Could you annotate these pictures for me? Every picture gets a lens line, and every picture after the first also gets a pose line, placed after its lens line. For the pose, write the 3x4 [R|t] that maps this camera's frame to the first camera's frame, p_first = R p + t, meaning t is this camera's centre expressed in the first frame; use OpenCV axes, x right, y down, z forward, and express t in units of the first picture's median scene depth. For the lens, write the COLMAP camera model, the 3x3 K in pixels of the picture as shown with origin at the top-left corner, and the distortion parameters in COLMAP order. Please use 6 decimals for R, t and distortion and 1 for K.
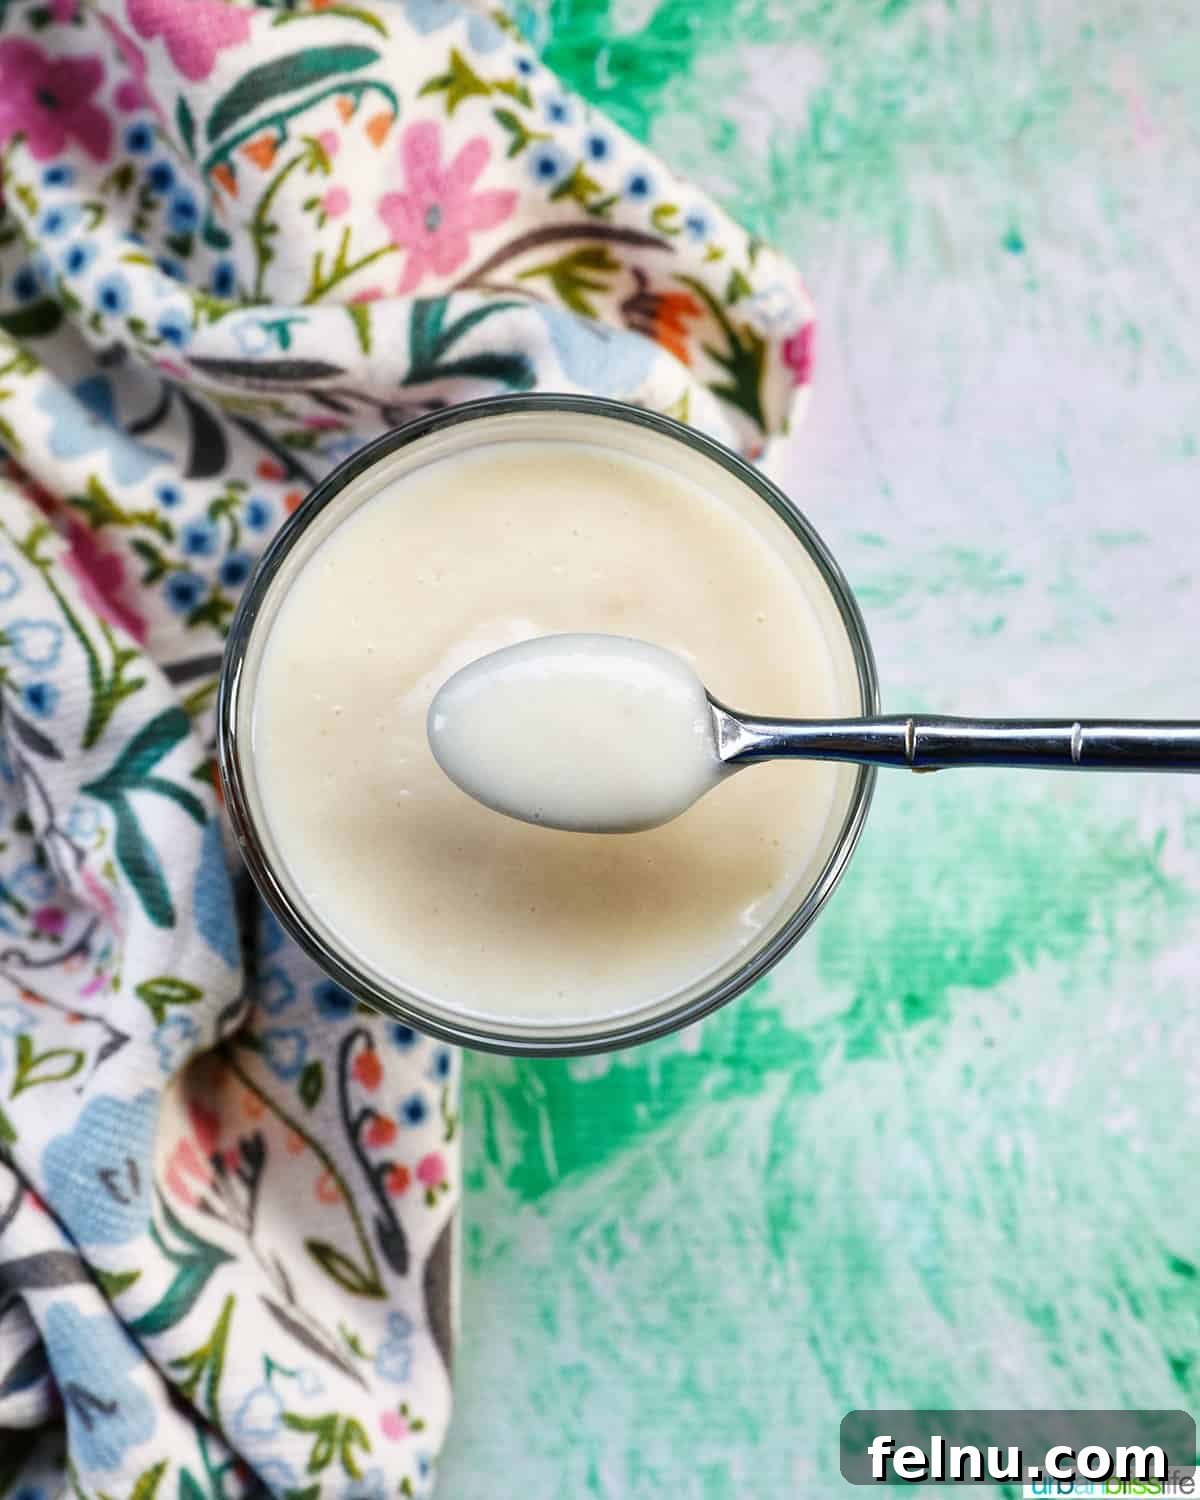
lens RADIAL K [[2878.3, 0, 603.0], [0, 2878.3, 672.6], [0, 0, 1]] dist [0.033752, -0.164549]
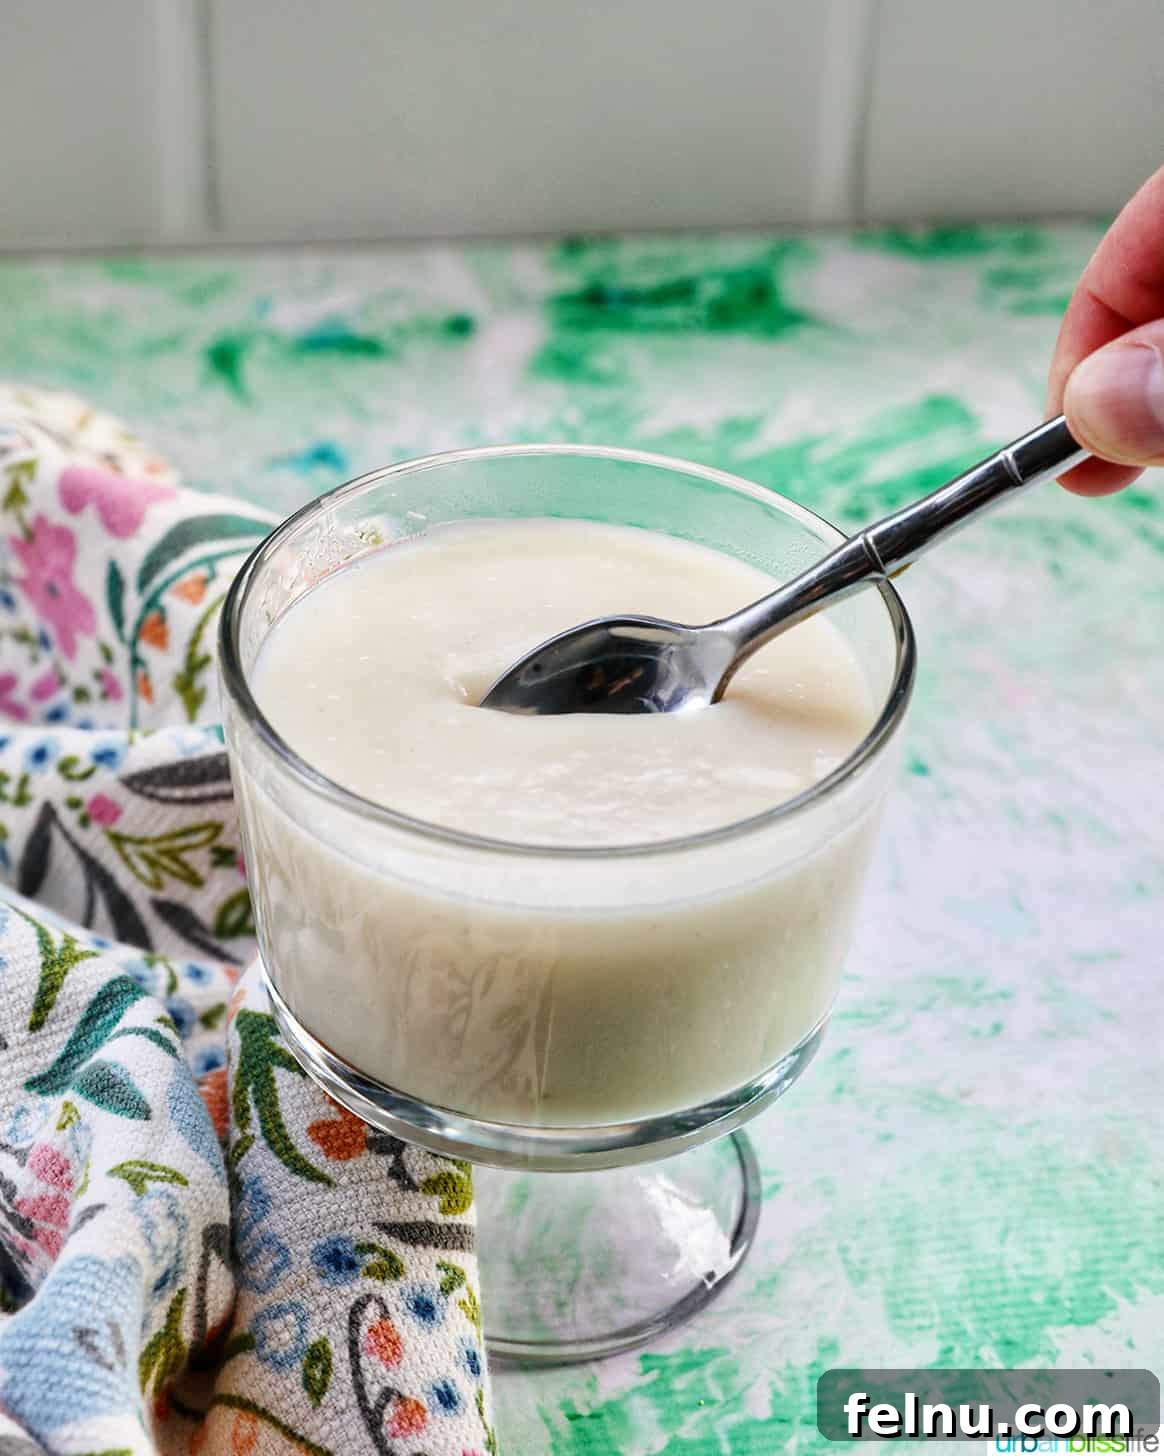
lens RADIAL K [[2947.6, 0, 582.0], [0, 2947.6, 728.0], [0, 0, 1]] dist [-0.008765, 0.270810]
pose [[0.988310, -0.080470, 0.129488, -0.119002], [0.148250, 0.705384, -0.693149, 0.594614], [-0.035561, 0.704243, 0.709068, 0.277942]]
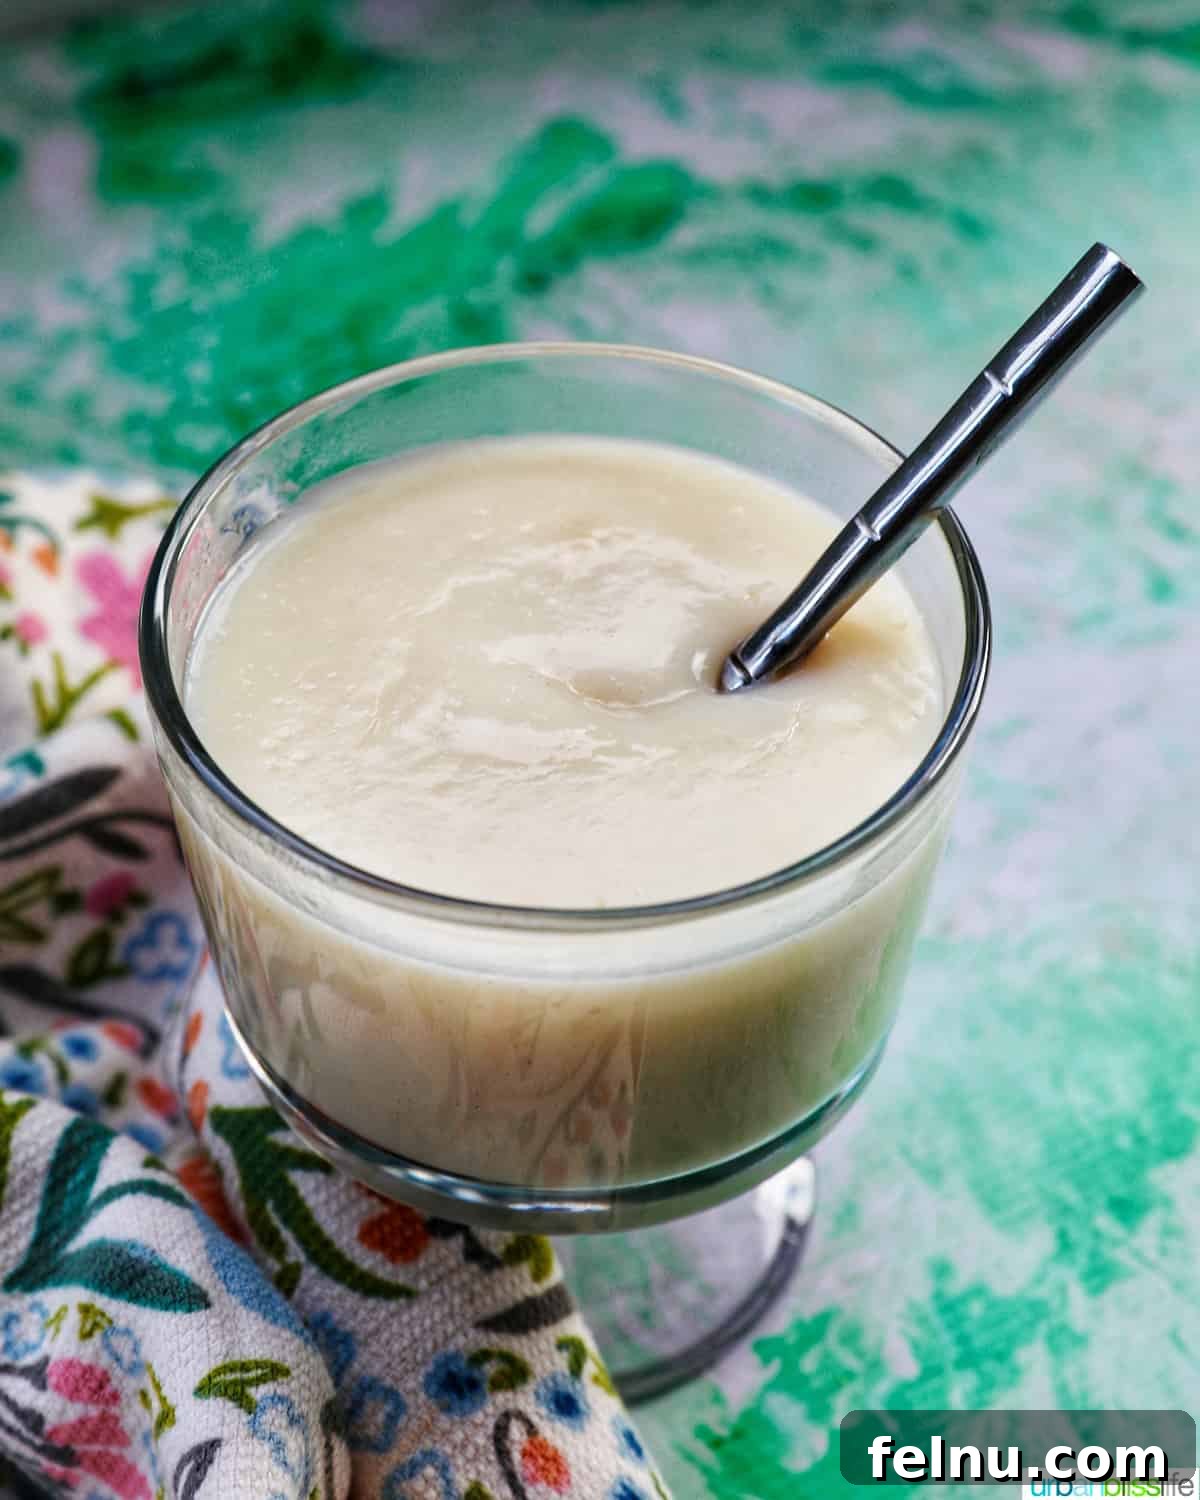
lens RADIAL K [[2878.3, 0, 603.0], [0, 2878.3, 672.6], [0, 0, 1]] dist [0.033752, -0.164549]
pose [[0.876545, -0.345787, 0.334813, -0.232332], [0.478552, 0.700595, -0.529297, 0.373114], [-0.051544, 0.624178, 0.779580, 0.335314]]
